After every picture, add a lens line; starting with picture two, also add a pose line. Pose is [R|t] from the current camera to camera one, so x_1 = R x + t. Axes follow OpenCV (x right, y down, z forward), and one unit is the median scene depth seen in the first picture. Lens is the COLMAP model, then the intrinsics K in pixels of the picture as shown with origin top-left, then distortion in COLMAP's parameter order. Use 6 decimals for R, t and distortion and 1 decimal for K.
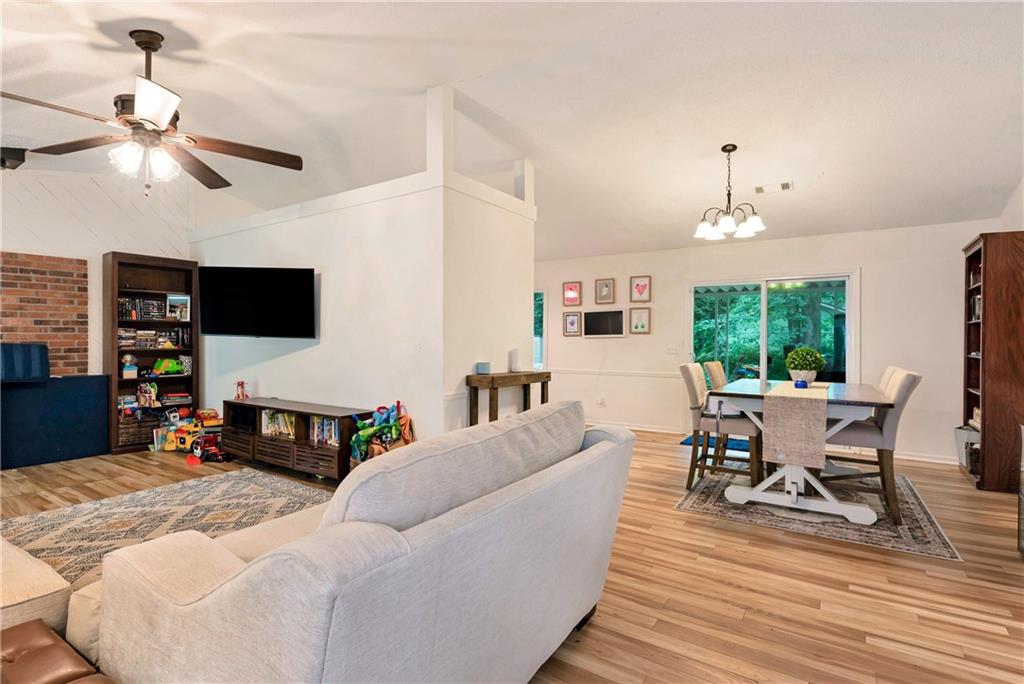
lens RADIAL K [[504.5, 0, 511.9], [0, 504.5, 341.2], [0, 0, 1]] dist [0.002396, 0.000162]
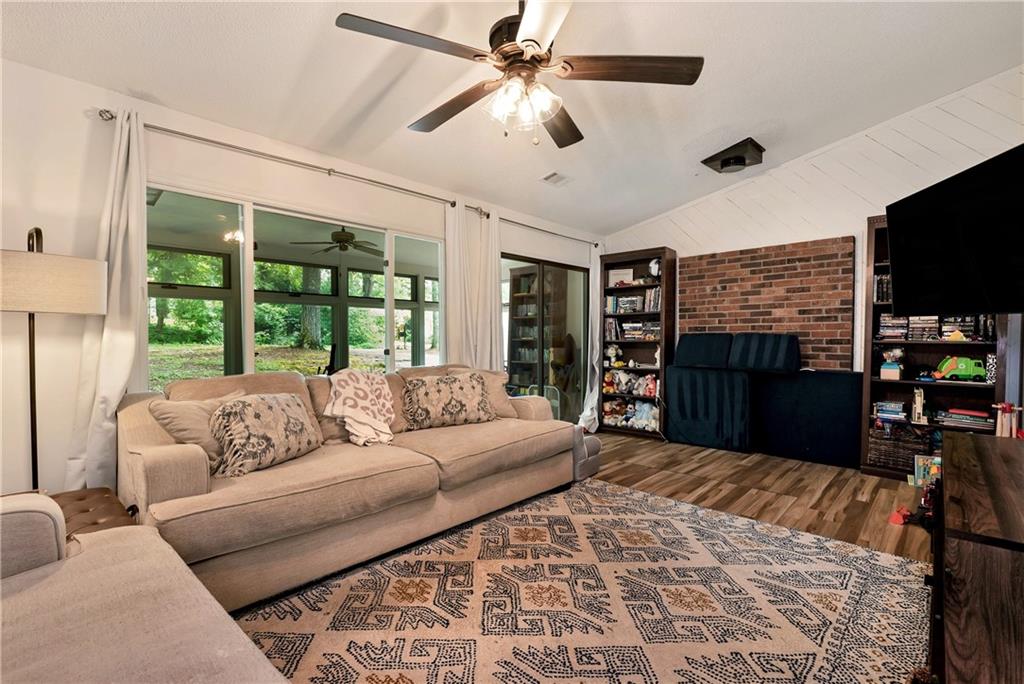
lens RADIAL K [[456.7, 0, 511.8], [0, 456.7, 349.3], [0, 0, 1]] dist [0.000638, -0.000097]
pose [[-0.166252, 0.022841, -0.985819, 0.013932], [-0.003696, 0.999710, 0.023786, 0.015201], [0.986076, 0.007598, -0.166120, 0.613474]]
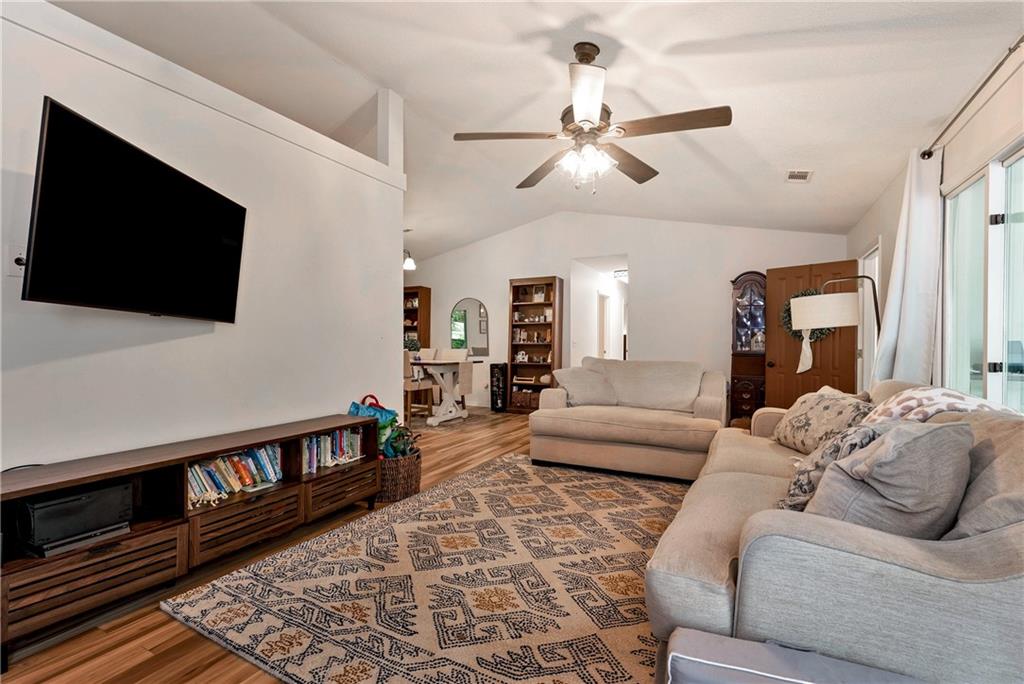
lens RADIAL K [[456.7, 0, 521.3], [0, 456.7, 342.3], [0, 0, 1]] dist [0.000638, -0.000097]
pose [[-0.126578, -0.004802, 0.991945, -0.923606], [-0.000886, 0.999988, 0.004728, 0.013682], [-0.991956, -0.000280, -0.126581, 0.696977]]
